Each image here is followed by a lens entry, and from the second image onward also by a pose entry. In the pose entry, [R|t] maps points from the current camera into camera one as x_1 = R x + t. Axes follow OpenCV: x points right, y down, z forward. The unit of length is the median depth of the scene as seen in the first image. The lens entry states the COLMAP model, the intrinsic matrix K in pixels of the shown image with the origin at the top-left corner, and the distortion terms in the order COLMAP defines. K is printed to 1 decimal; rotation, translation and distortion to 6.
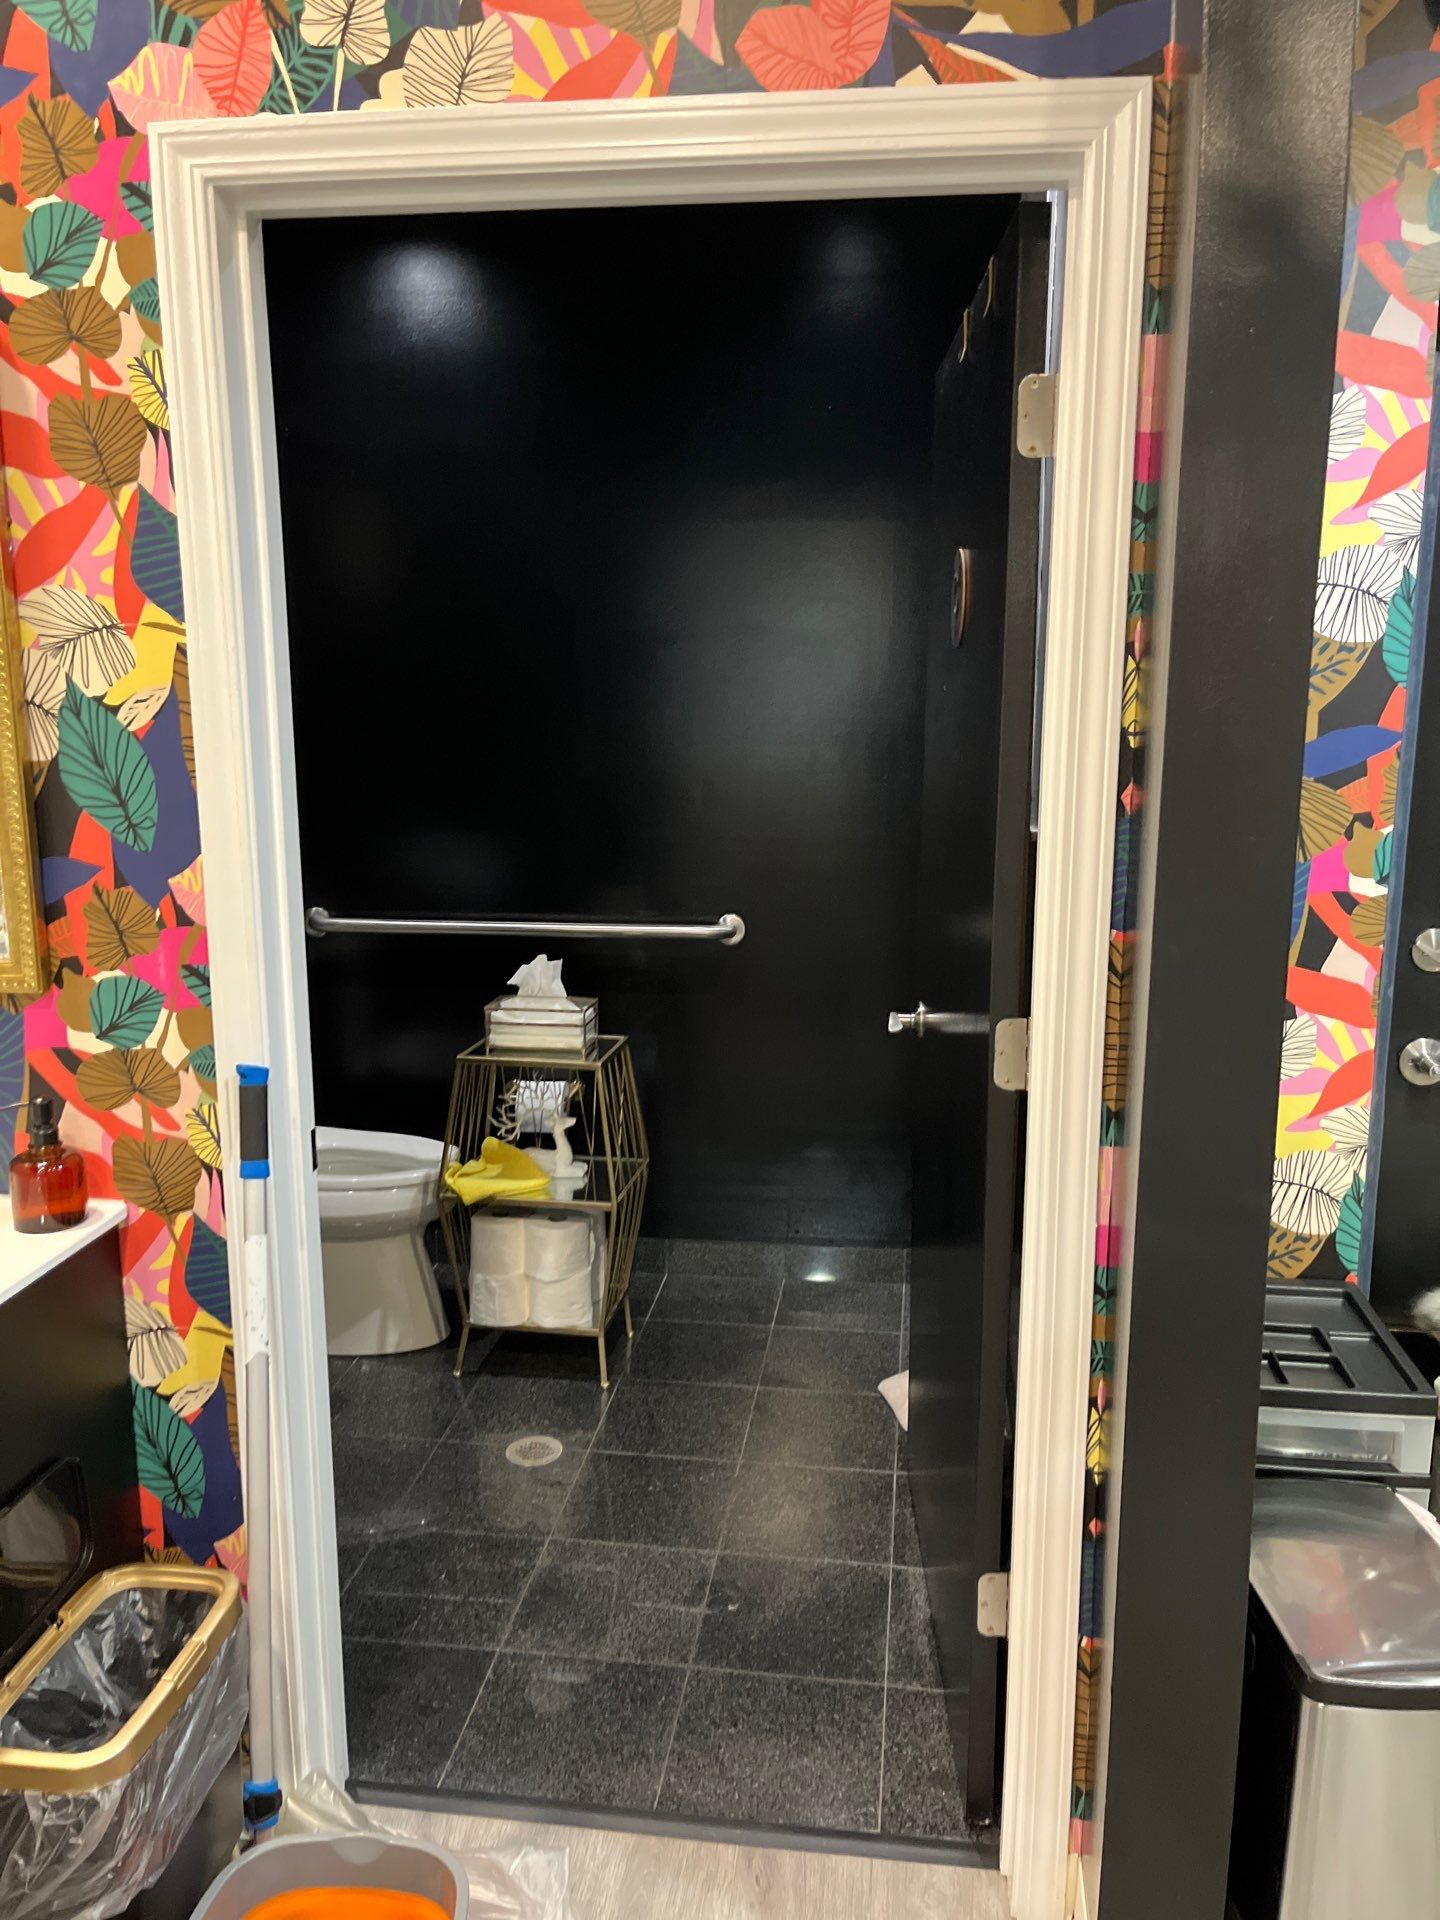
lens RADIAL K [[1361.3, 0, 720.0], [0, 1361.3, 960.0], [0, 0, 1]] dist [0.014557, 0.009348]
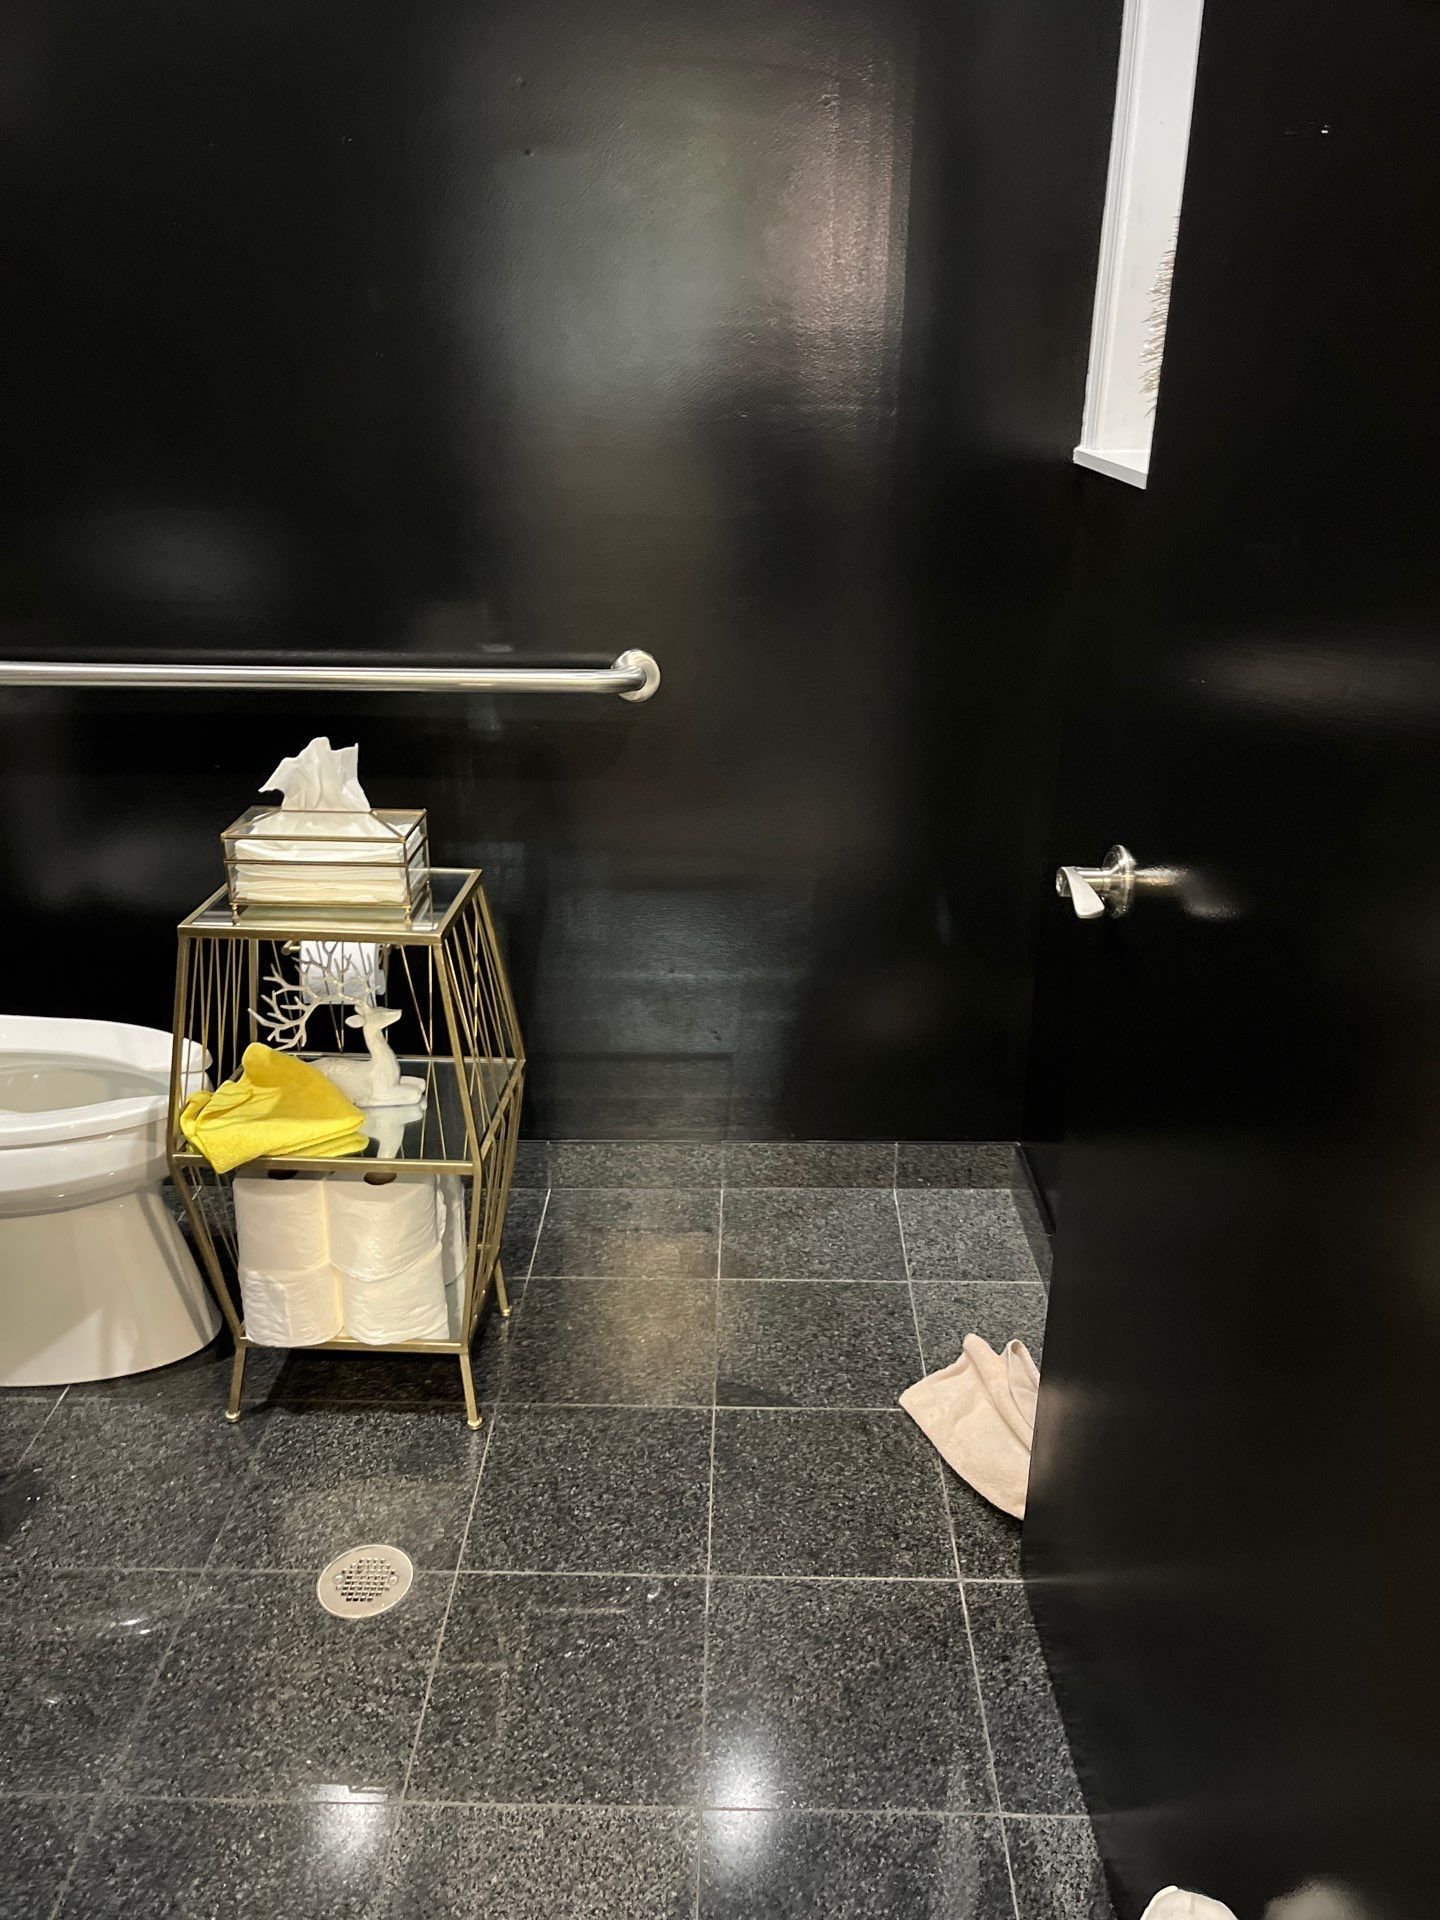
lens RADIAL K [[1361.3, 0, 720.0], [0, 1361.3, 960.0], [0, 0, 1]] dist [0.014557, 0.009348]
pose [[0.991321, -0.041105, 0.124876, -0.040842], [0.013200, 0.976184, 0.216544, -0.033346], [-0.130803, -0.213016, 0.968253, 0.409877]]
